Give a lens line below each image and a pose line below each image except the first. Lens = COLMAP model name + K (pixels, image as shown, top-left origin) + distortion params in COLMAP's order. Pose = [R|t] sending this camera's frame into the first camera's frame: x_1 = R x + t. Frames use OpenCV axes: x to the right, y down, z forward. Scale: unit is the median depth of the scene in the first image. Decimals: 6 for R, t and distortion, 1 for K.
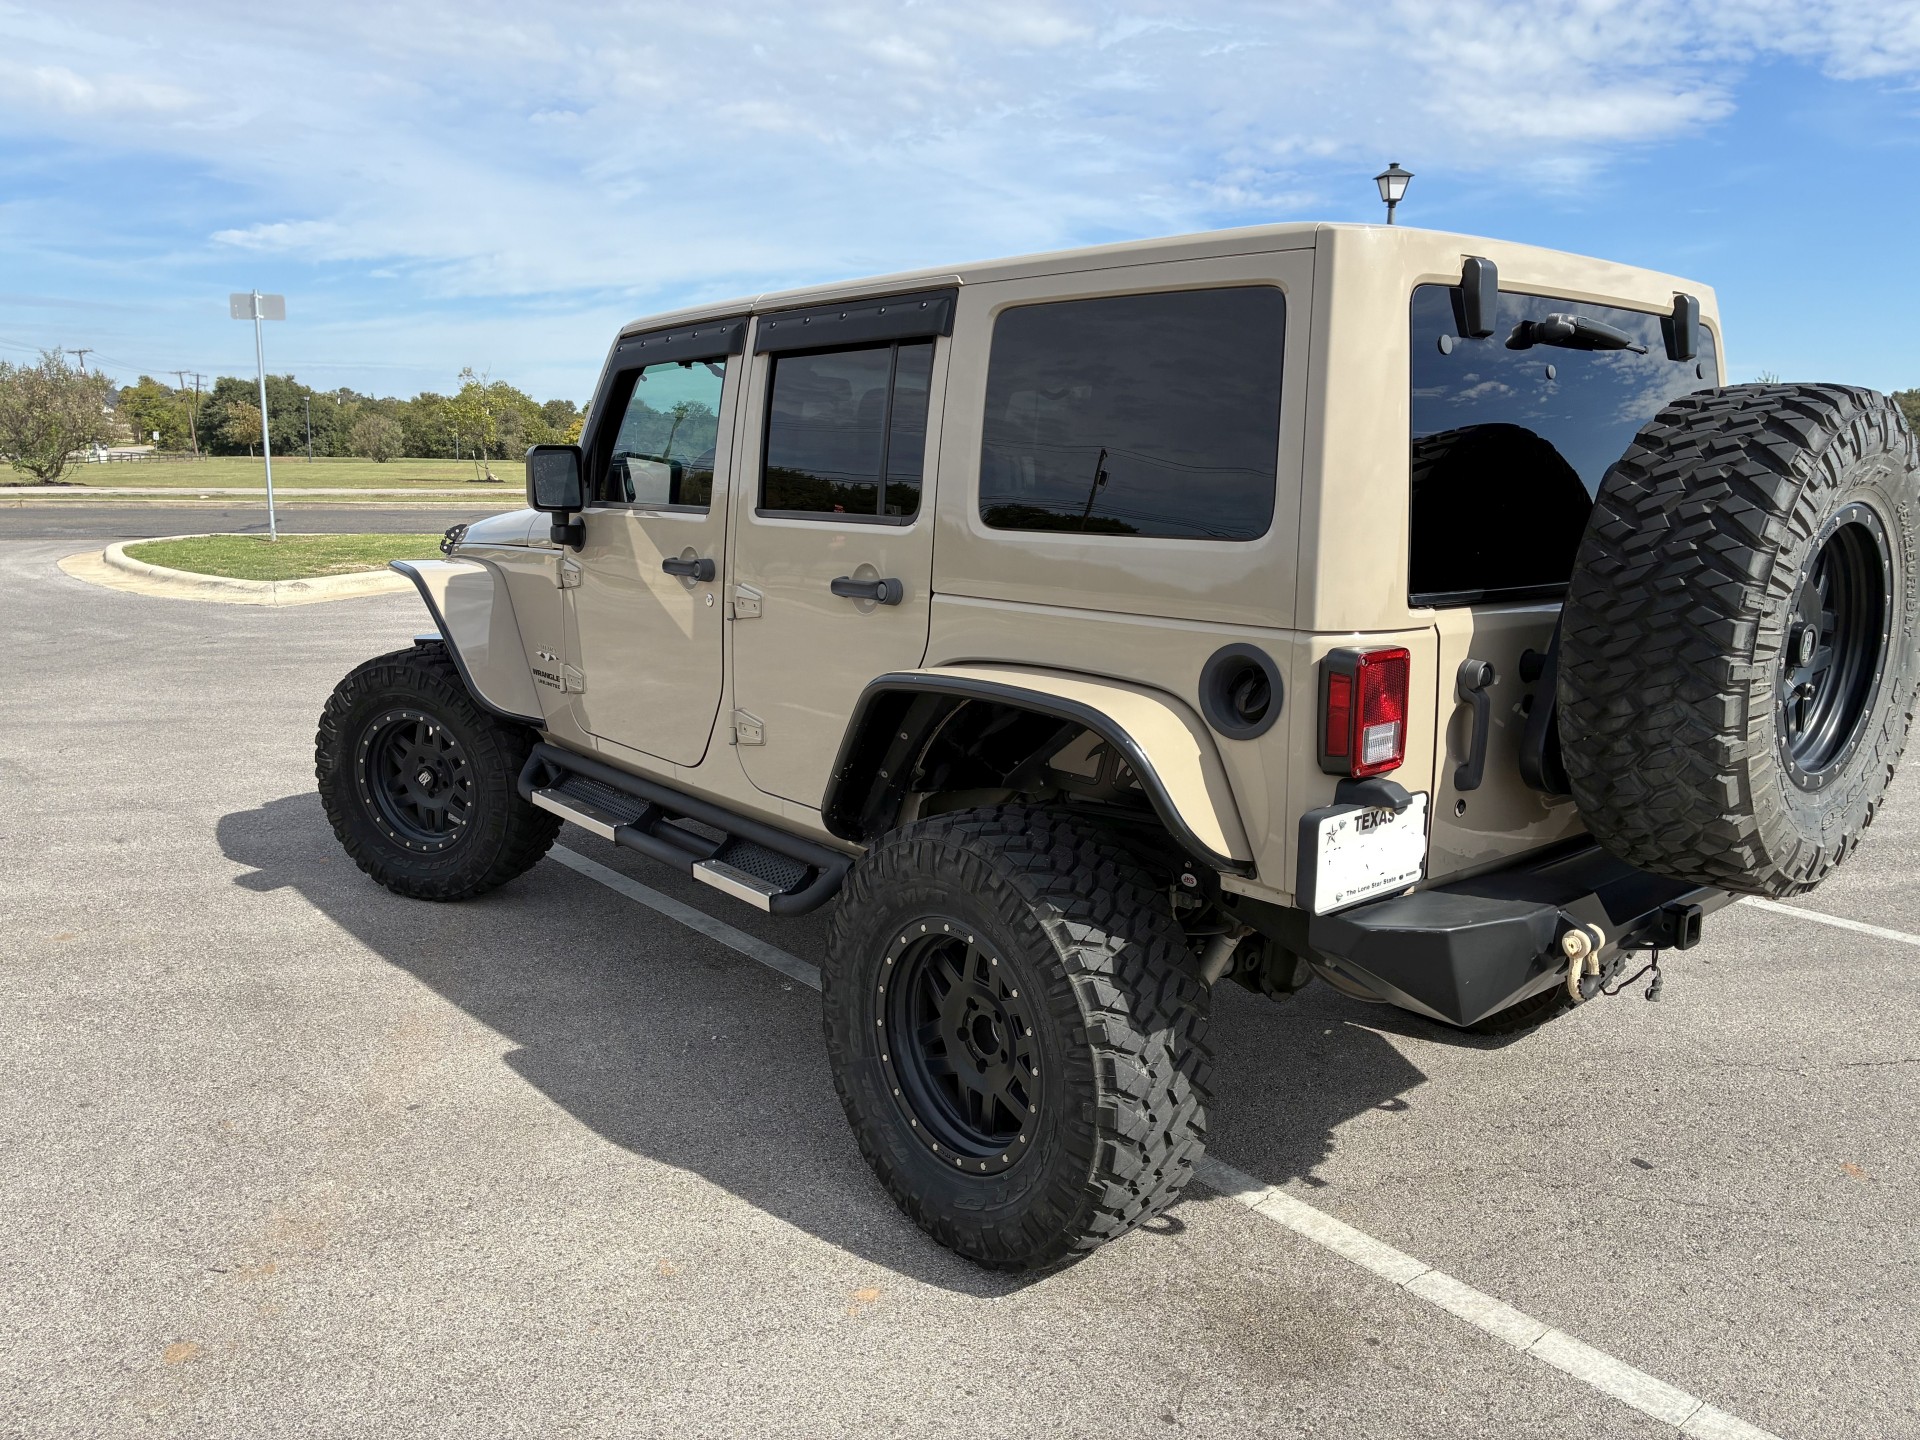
lens RADIAL K [[1453.2, 0, 951.3], [0, 1453.2, 732.0], [0, 0, 1]] dist [0.057459, -0.085386]
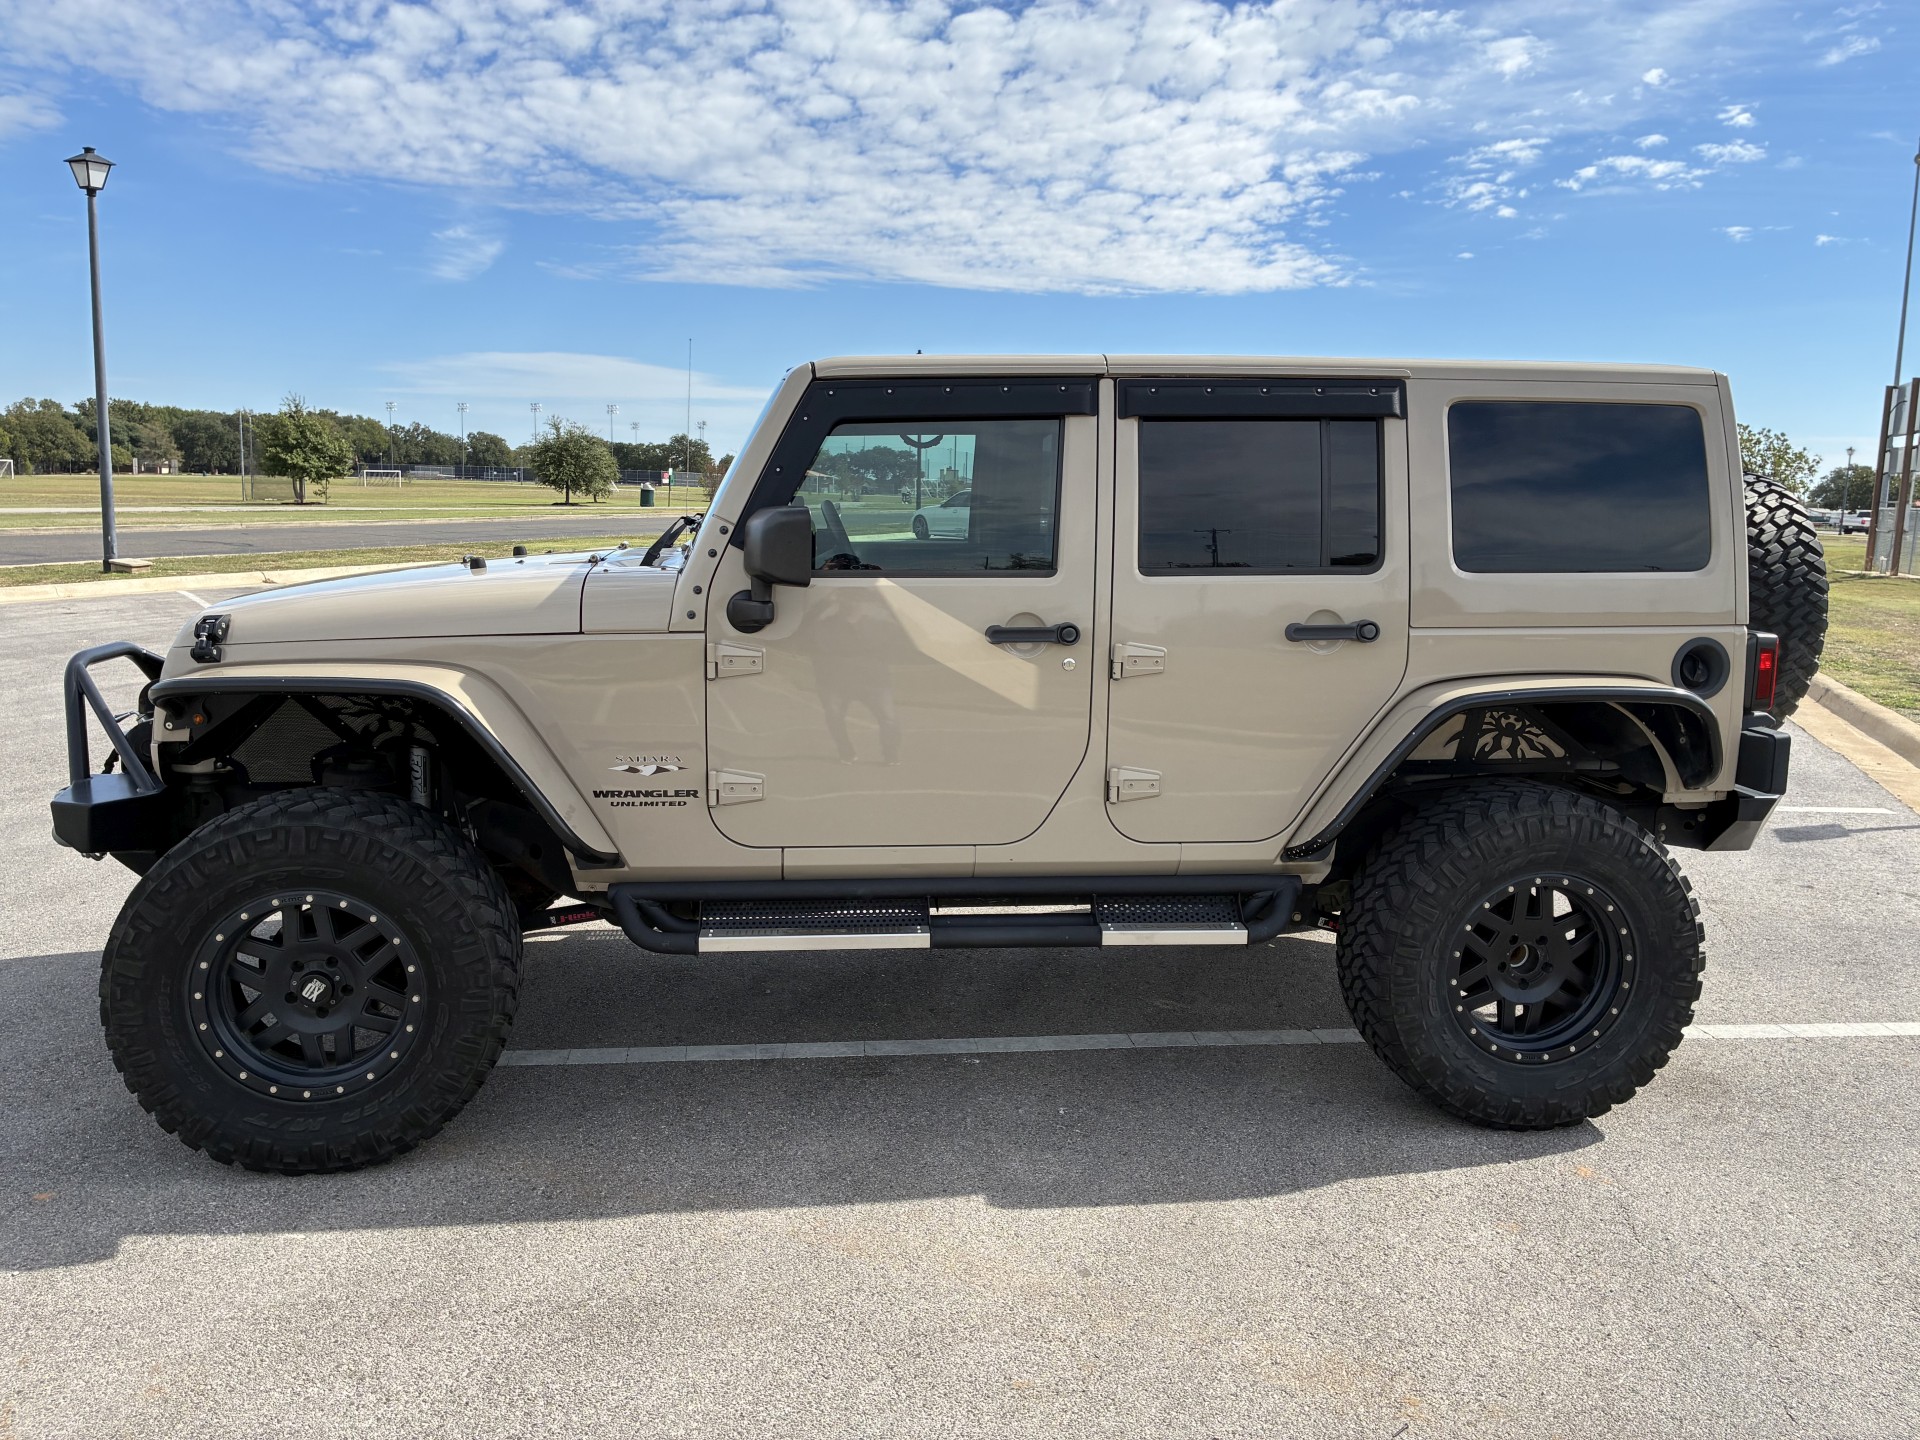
lens RADIAL K [[1453.2, 0, 924.8], [0, 1453.2, 734.6], [0, 0, 1]] dist [0.057459, -0.085386]
pose [[0.558487, -0.142918, 0.817109, -0.746268], [0.150608, 0.986144, 0.069544, -0.091856], [-0.815726, 0.084224, 0.572274, 0.381351]]
